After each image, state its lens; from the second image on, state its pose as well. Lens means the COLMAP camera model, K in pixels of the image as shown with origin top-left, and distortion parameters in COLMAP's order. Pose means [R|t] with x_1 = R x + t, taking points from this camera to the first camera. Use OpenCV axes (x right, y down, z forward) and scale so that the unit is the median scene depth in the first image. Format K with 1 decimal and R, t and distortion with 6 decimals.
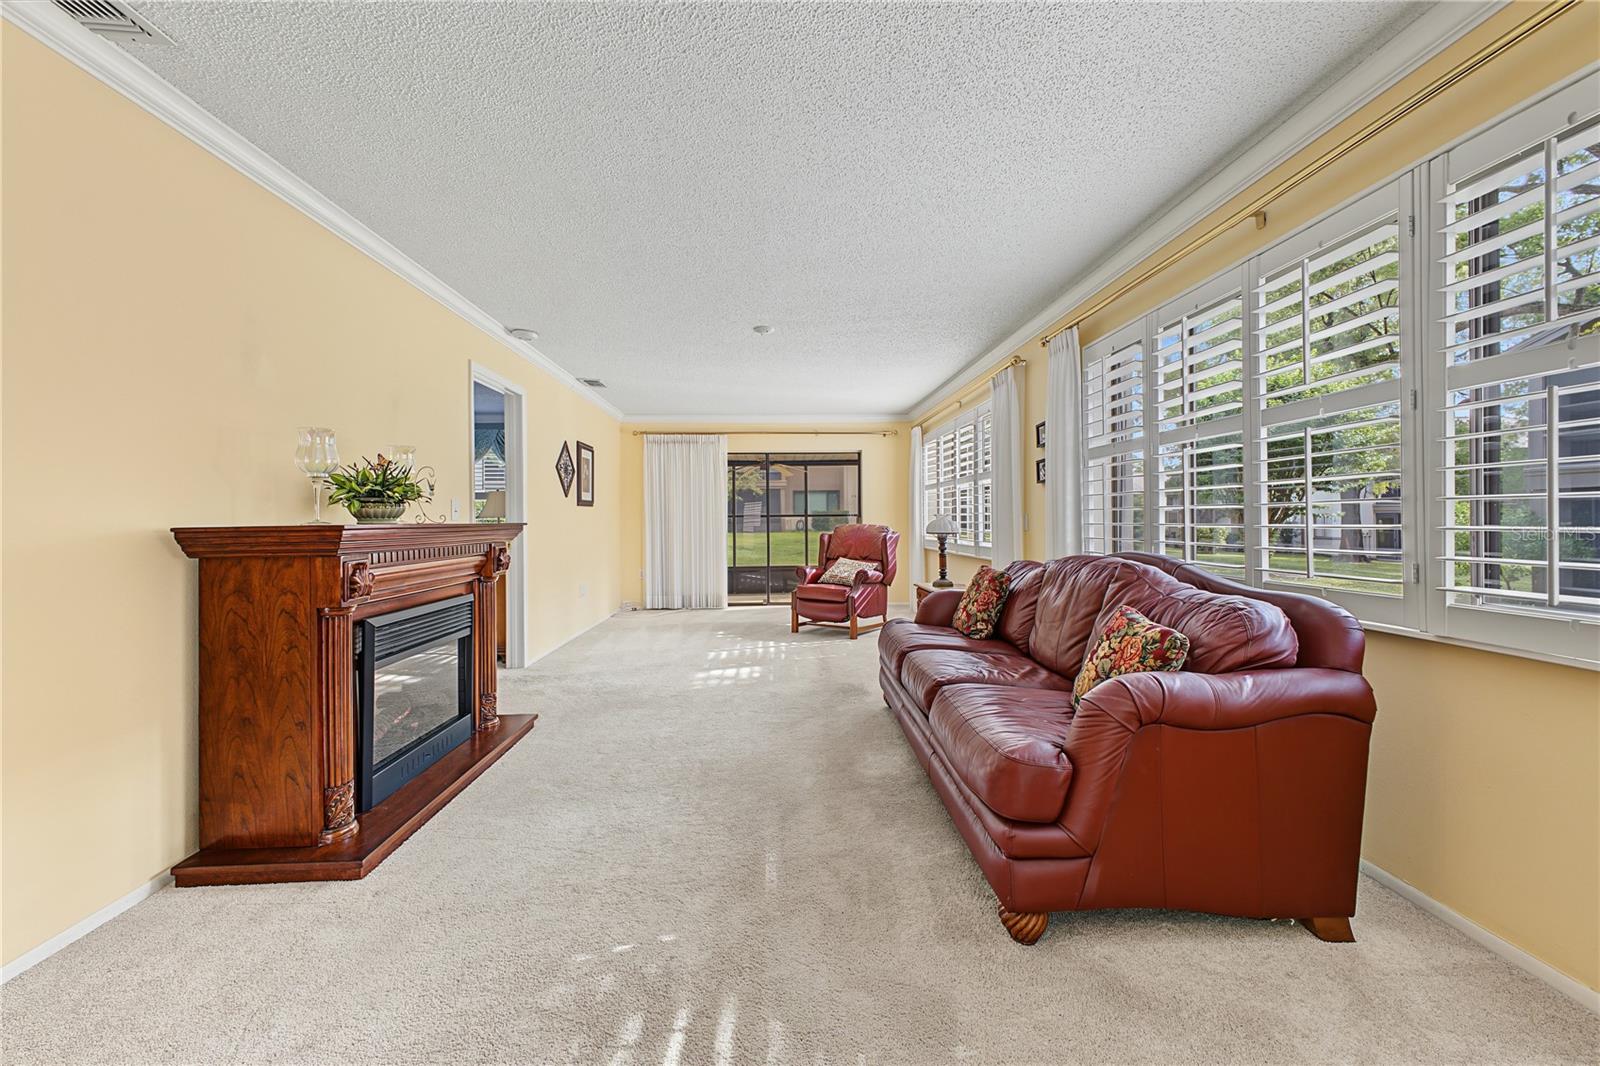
lens RADIAL K [[634.3, 0, 803.5], [0, 634.3, 530.1], [0, 0, 1]] dist [0.019631, -0.005779]
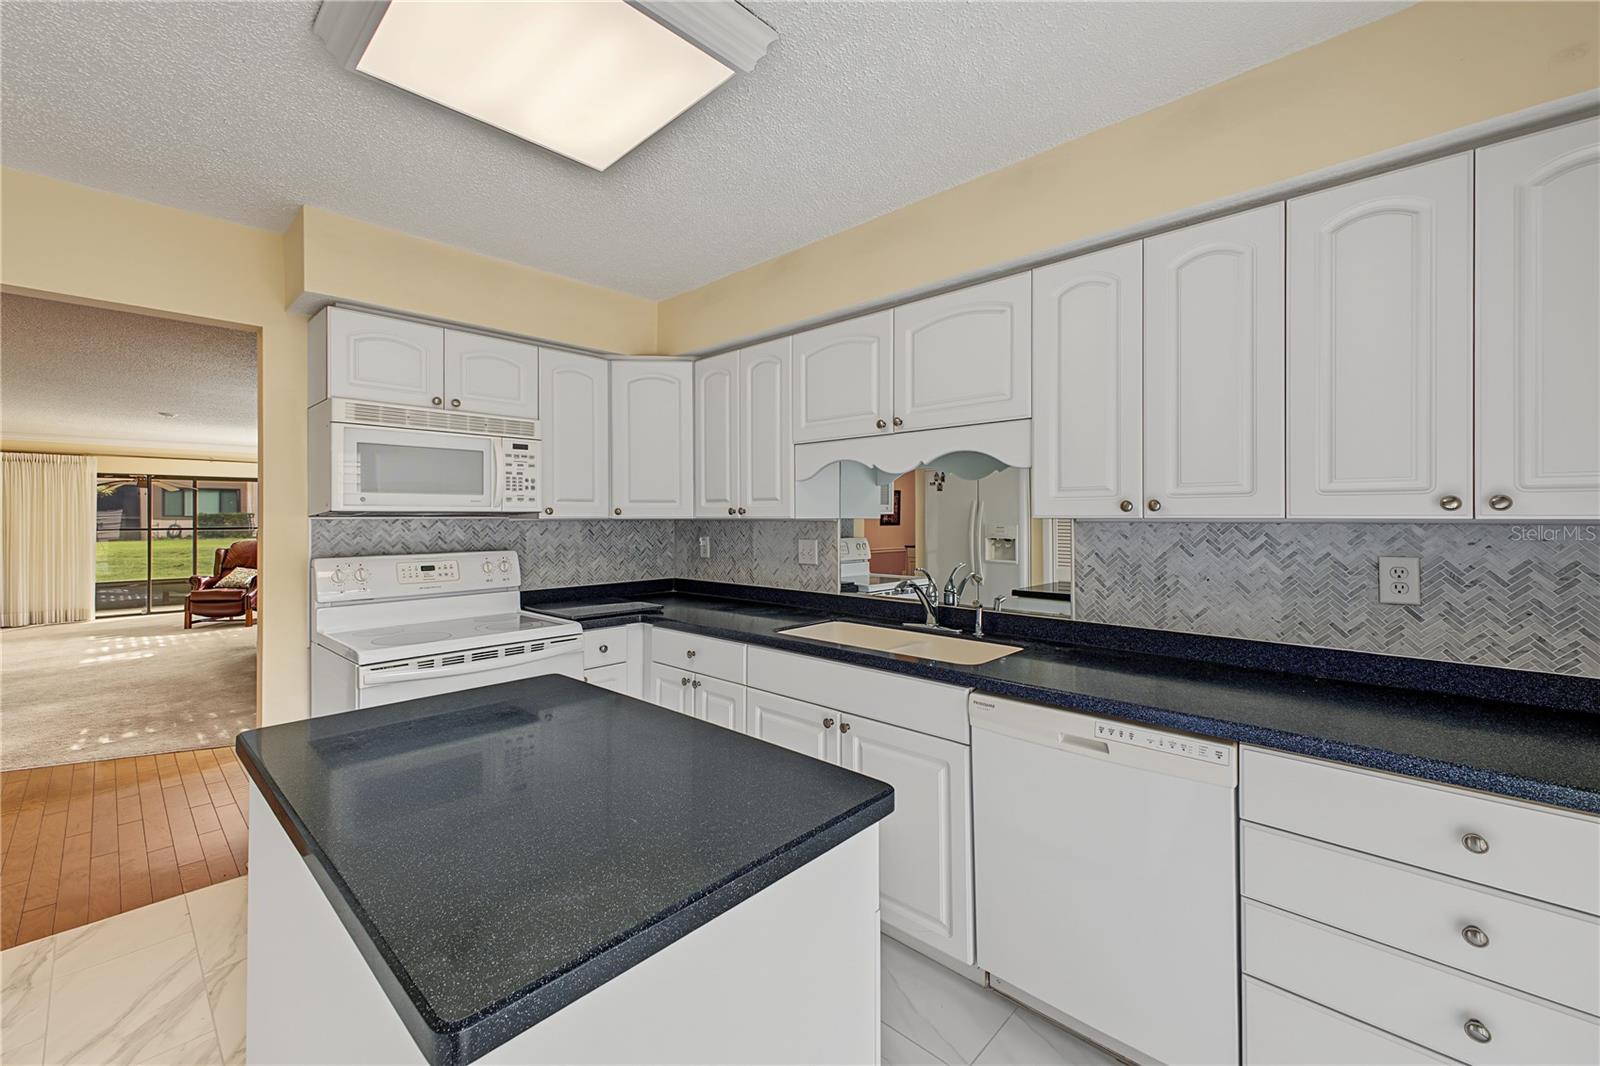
lens RADIAL K [[645.8, 0, 797.0], [0, 645.8, 518.0], [0, 0, 1]] dist [0.021494, -0.006179]
pose [[0.724239, 0.009918, 0.689478, -0.035293], [0.005477, 0.999782, -0.020135, -0.024051], [-0.689528, 0.018359, 0.724026, -0.752910]]
